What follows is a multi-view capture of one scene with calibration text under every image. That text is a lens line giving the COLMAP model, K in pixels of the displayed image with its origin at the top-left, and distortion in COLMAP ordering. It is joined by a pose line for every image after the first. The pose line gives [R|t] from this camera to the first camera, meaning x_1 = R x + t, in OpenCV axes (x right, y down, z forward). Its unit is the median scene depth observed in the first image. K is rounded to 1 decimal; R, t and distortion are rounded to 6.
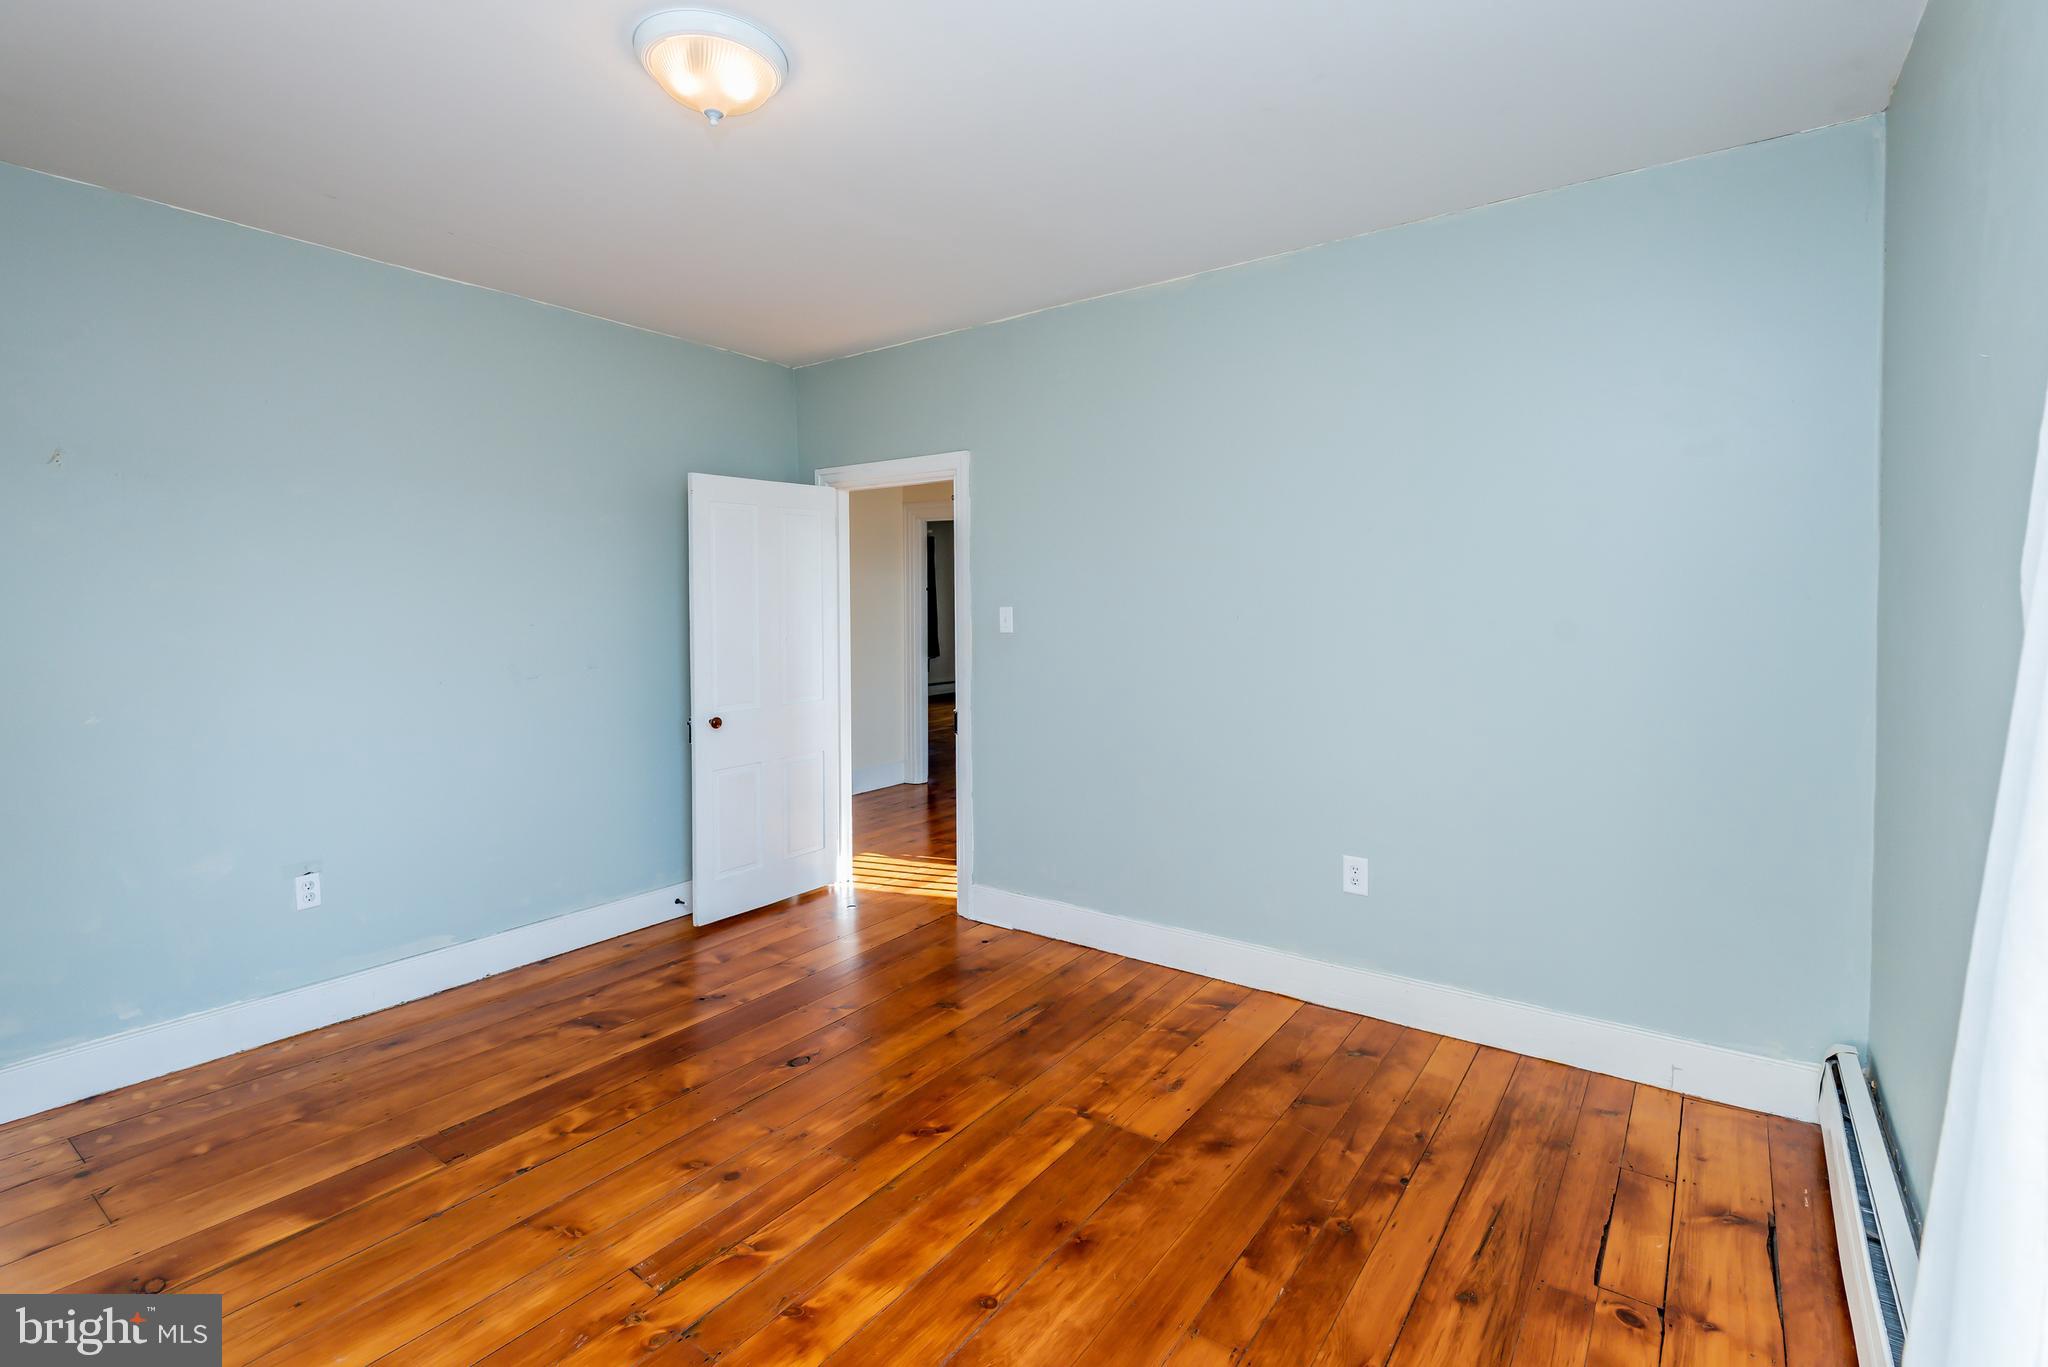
lens RADIAL K [[957.3, 0, 1017.2], [0, 957.3, 641.3], [0, 0, 1]] dist [0.015715, -0.000283]
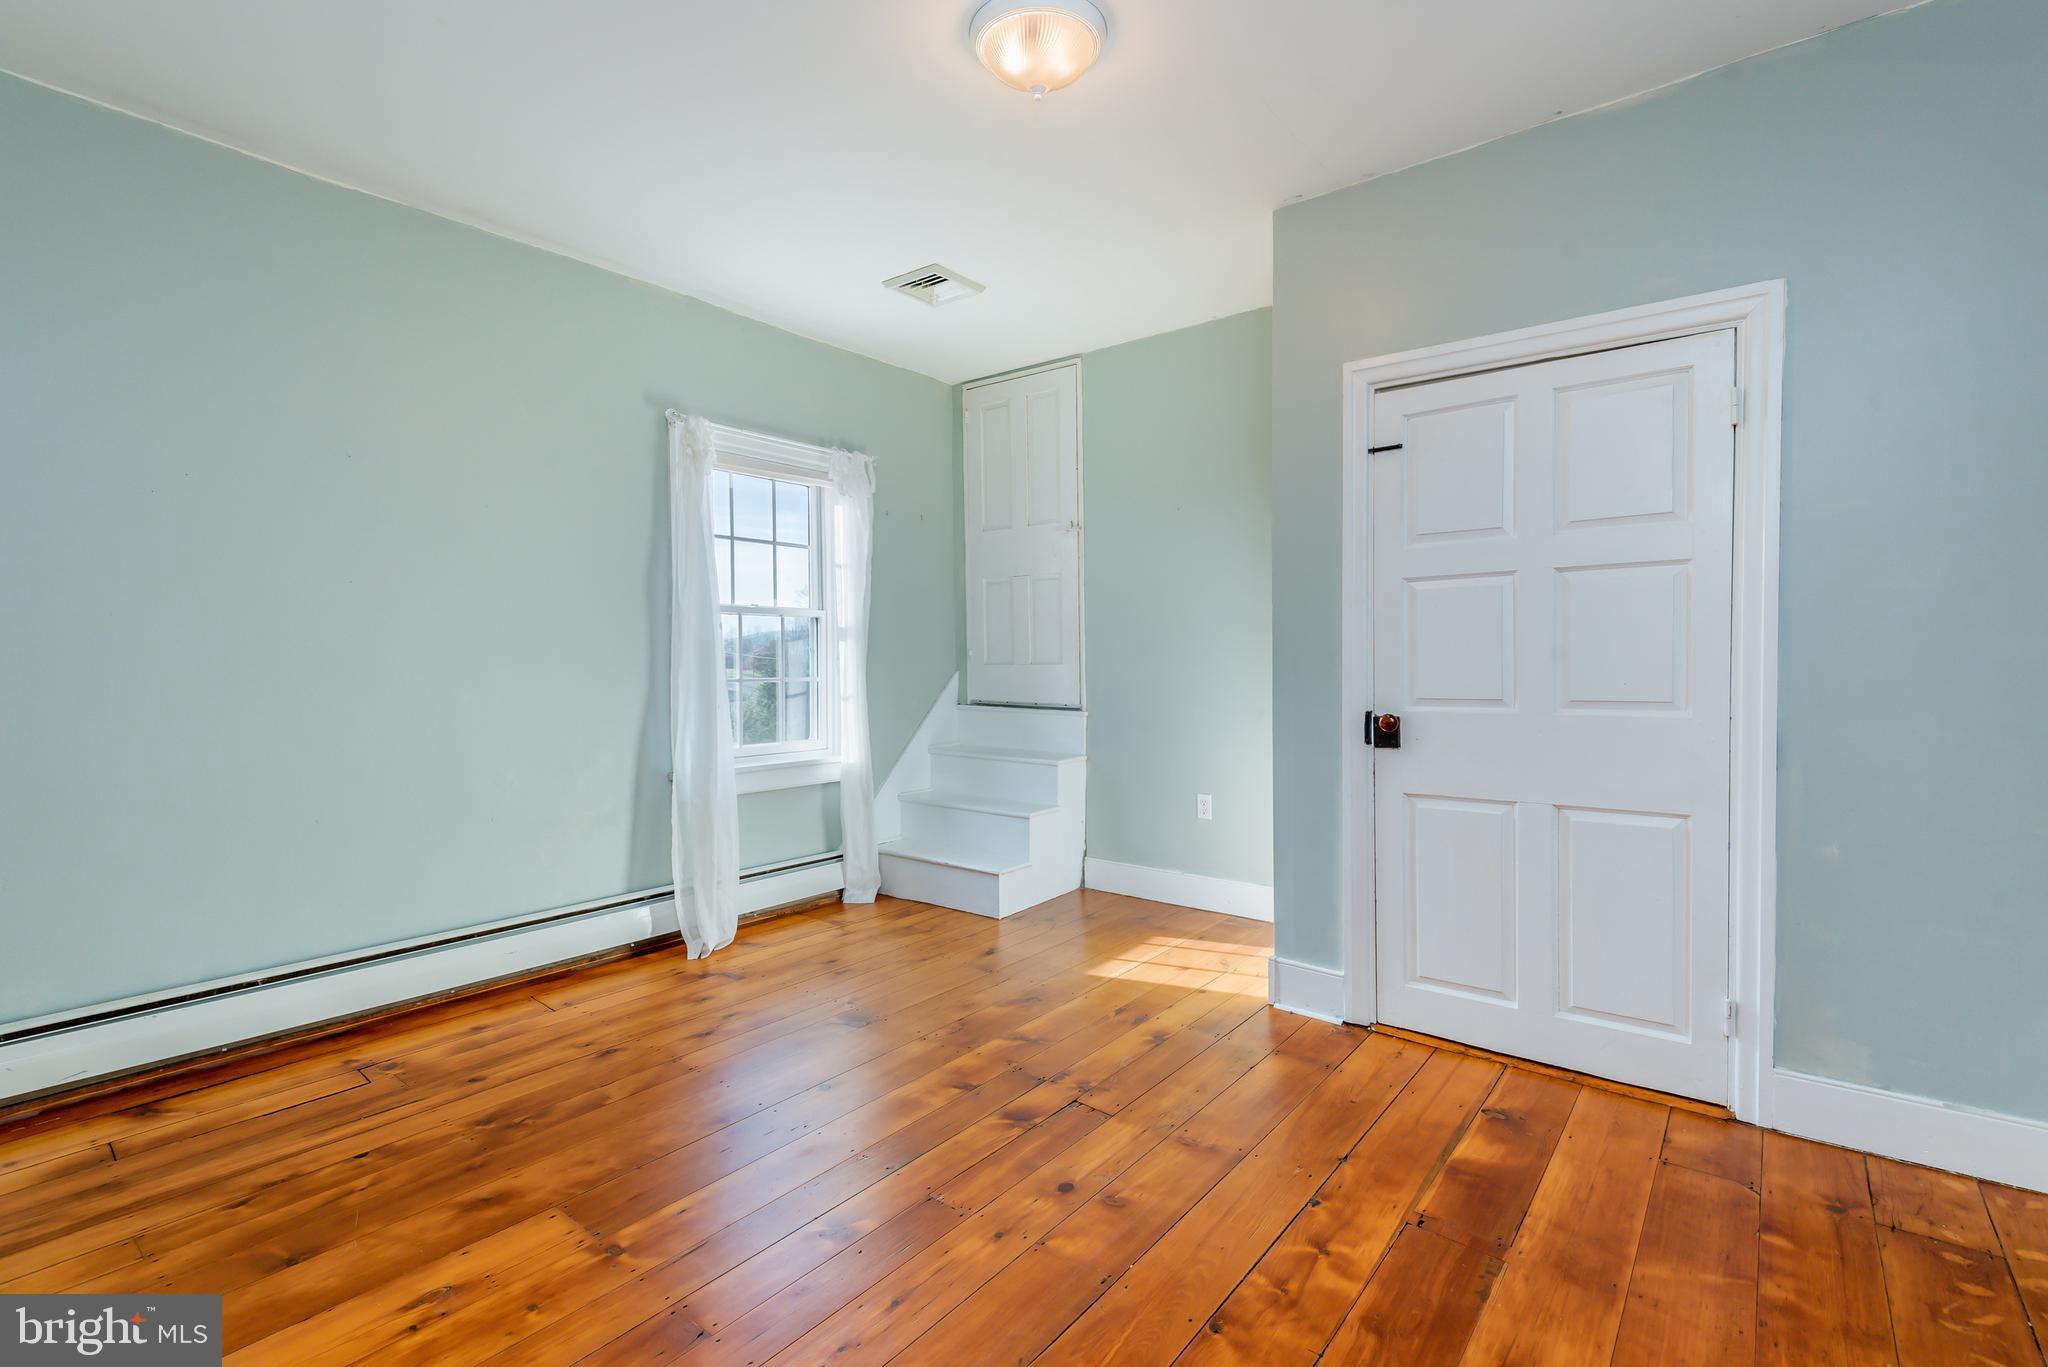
lens RADIAL K [[955.3, 0, 1026.8], [0, 955.3, 691.0], [0, 0, 1]] dist [0.011794, -0.000712]
pose [[-0.999243, 0.008856, 0.037870, -0.294323], [0.012141, 0.996099, 0.087401, 0.018240], [-0.036949, 0.087794, -0.995453, 1.821284]]
